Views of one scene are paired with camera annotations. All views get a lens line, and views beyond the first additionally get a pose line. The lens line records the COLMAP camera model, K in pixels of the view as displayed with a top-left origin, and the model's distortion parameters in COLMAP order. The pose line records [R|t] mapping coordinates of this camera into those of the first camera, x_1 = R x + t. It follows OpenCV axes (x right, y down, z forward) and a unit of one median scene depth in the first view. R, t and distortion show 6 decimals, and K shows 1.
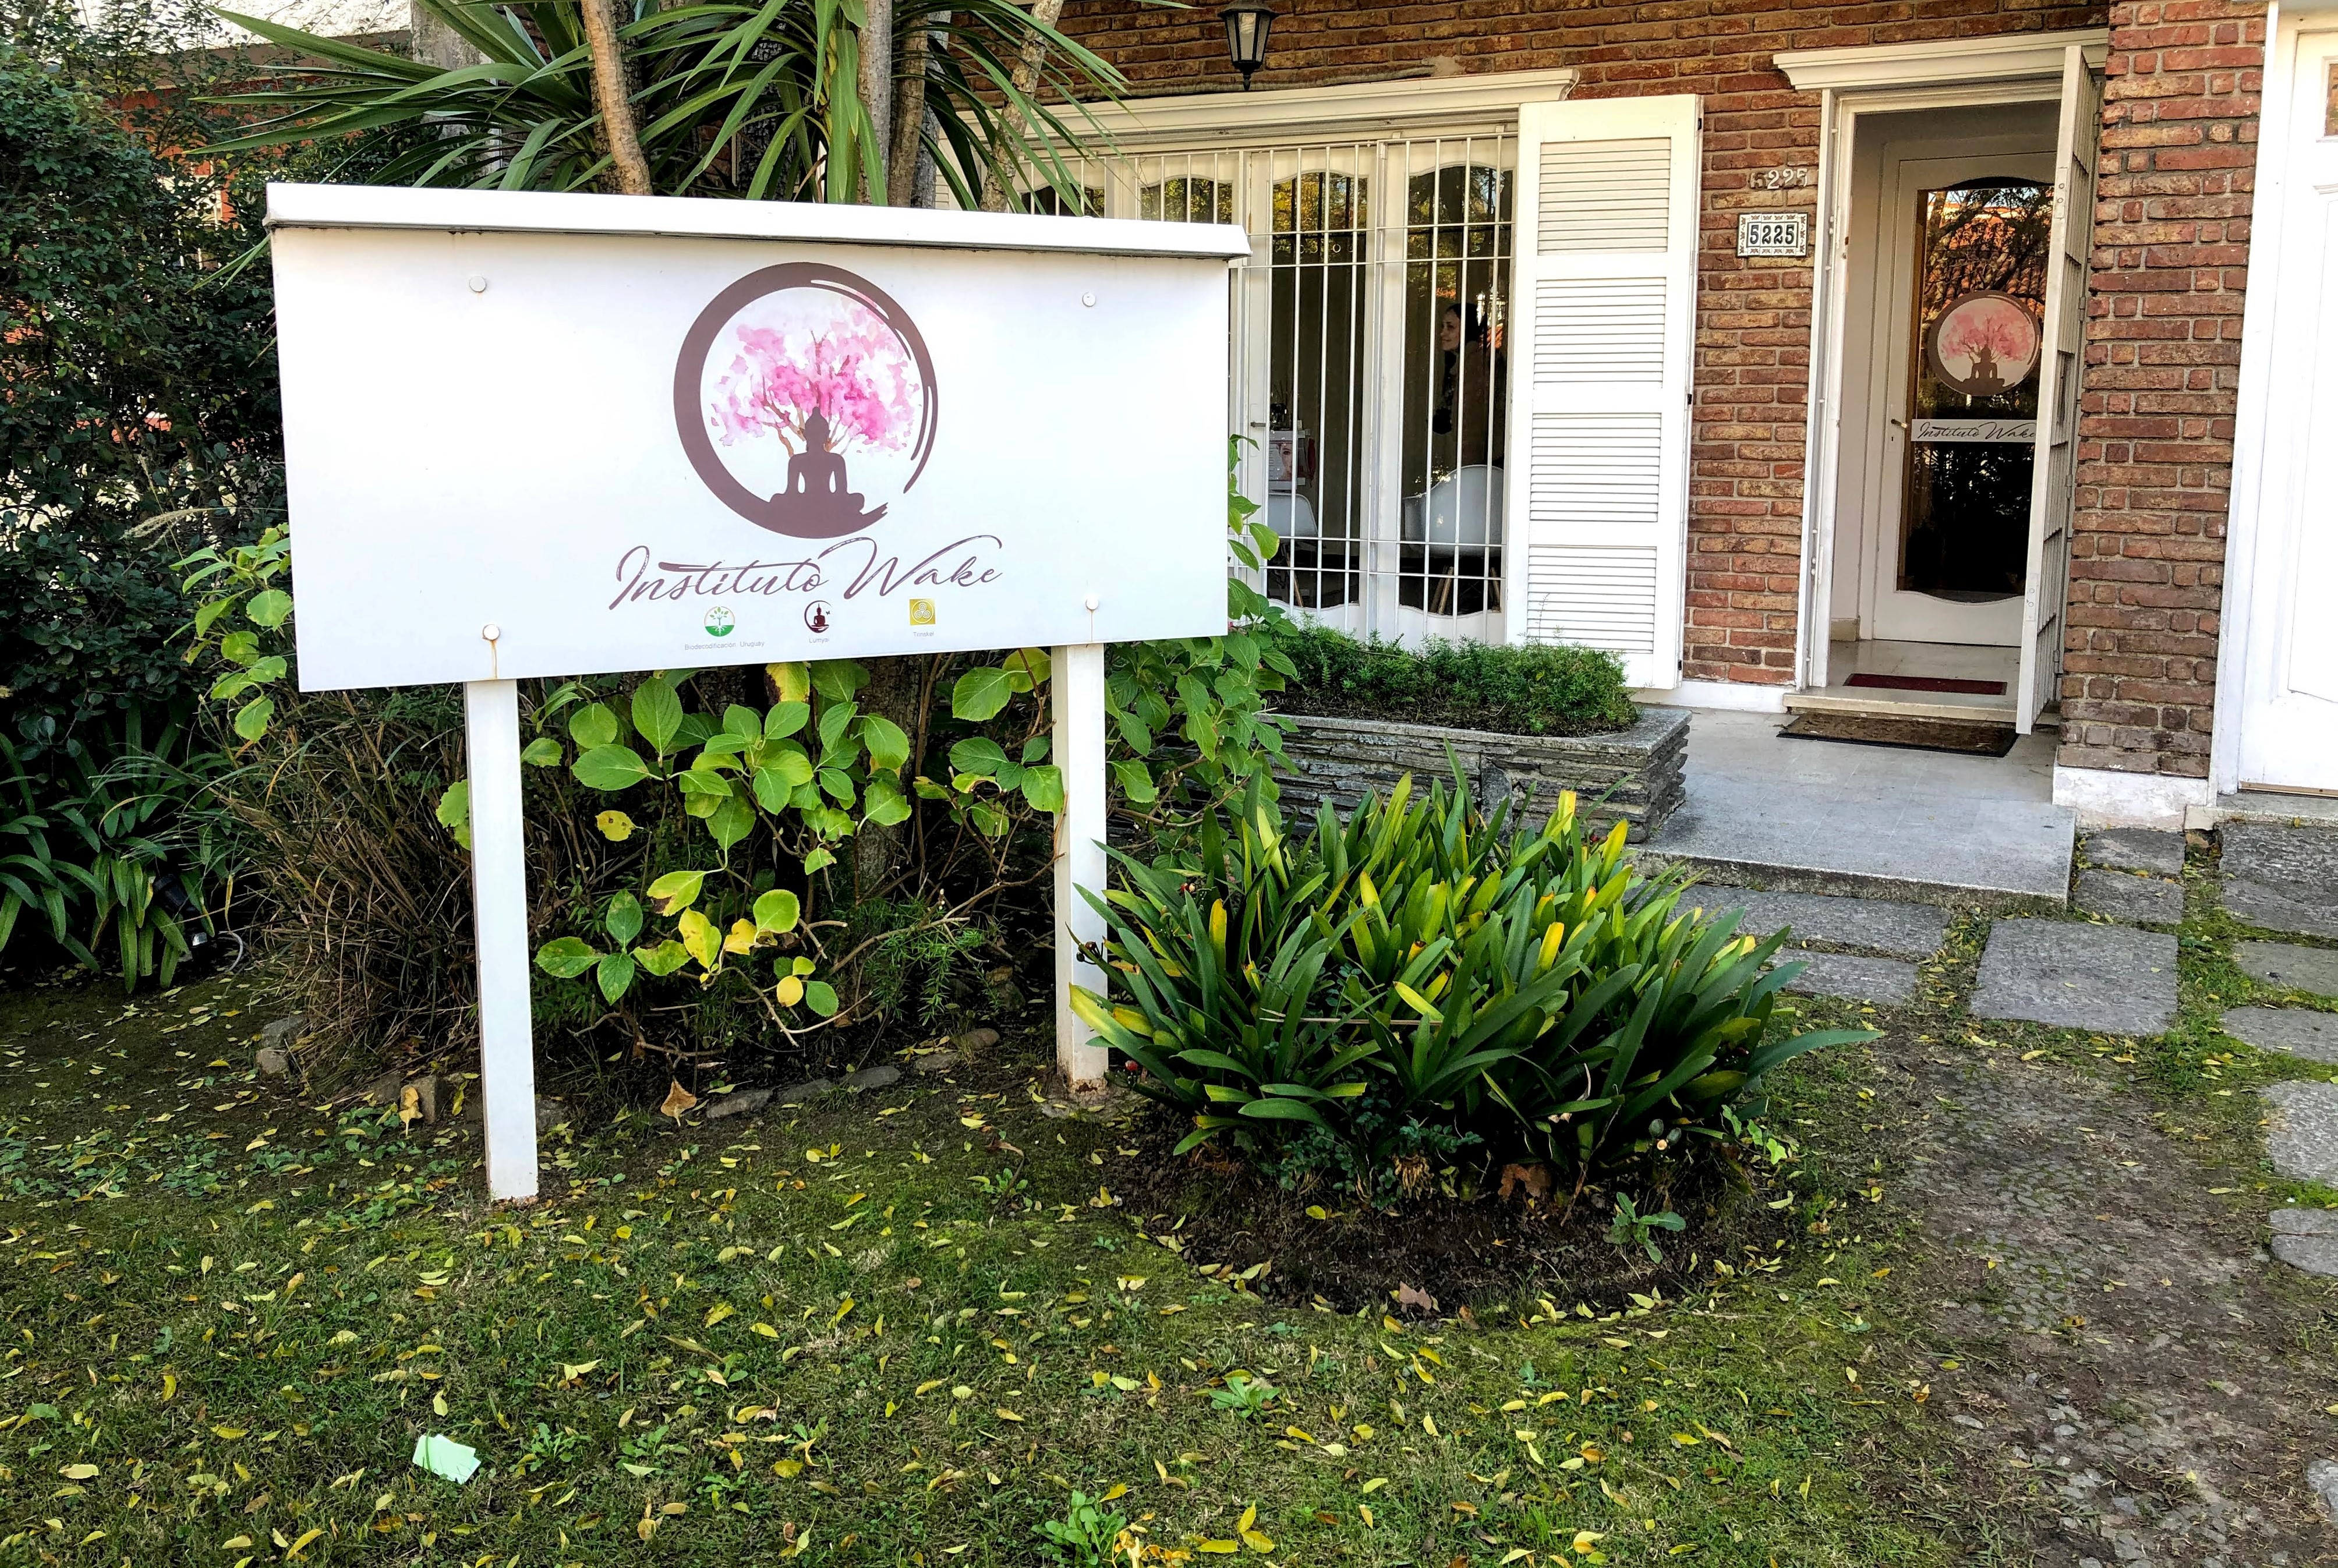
lens RADIAL K [[1913.1, 0, 1169.0], [0, 1913.1, 665.8], [0, 0, 1]] dist [-0.012076, 0.128380]
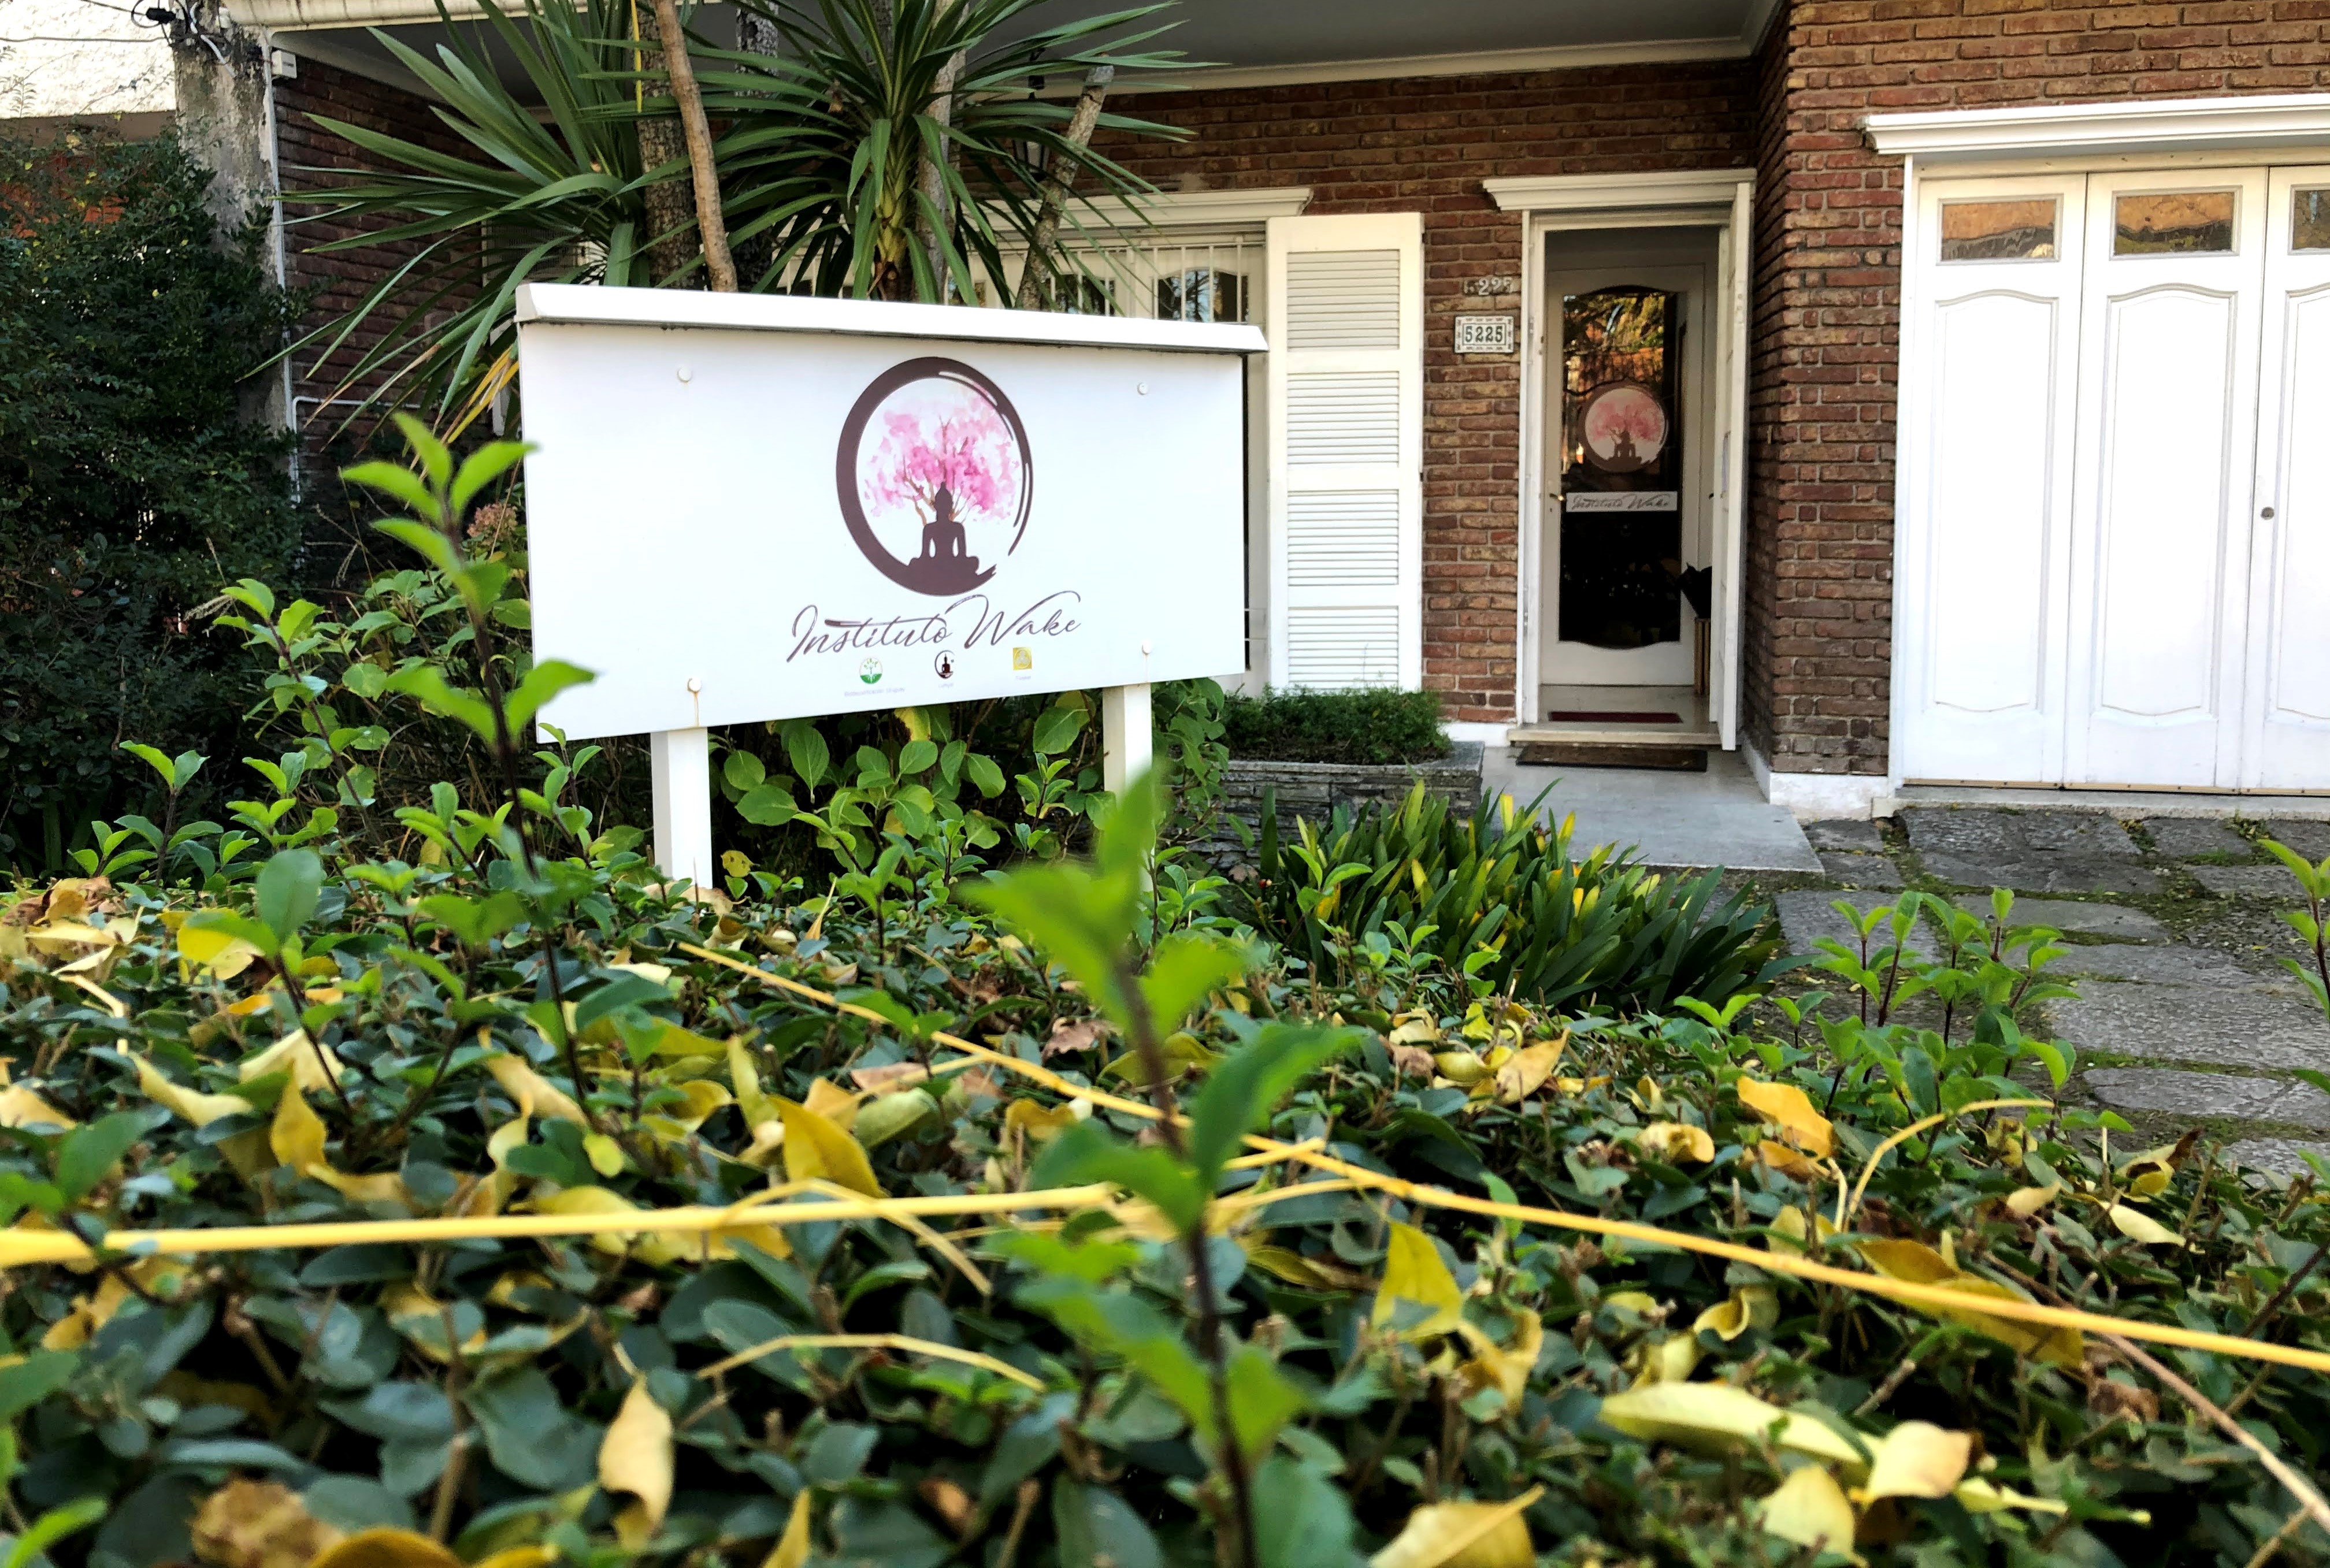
lens RADIAL K [[1878.9, 0, 1163.8], [0, 1878.9, 686.4], [0, 0, 1]] dist [0.090132, -0.084712]
pose [[0.971161, -0.037647, 0.235433, -0.196577], [0.045698, 0.998539, -0.028833, 0.015714], [-0.234004, 0.038760, 0.971463, -0.075434]]
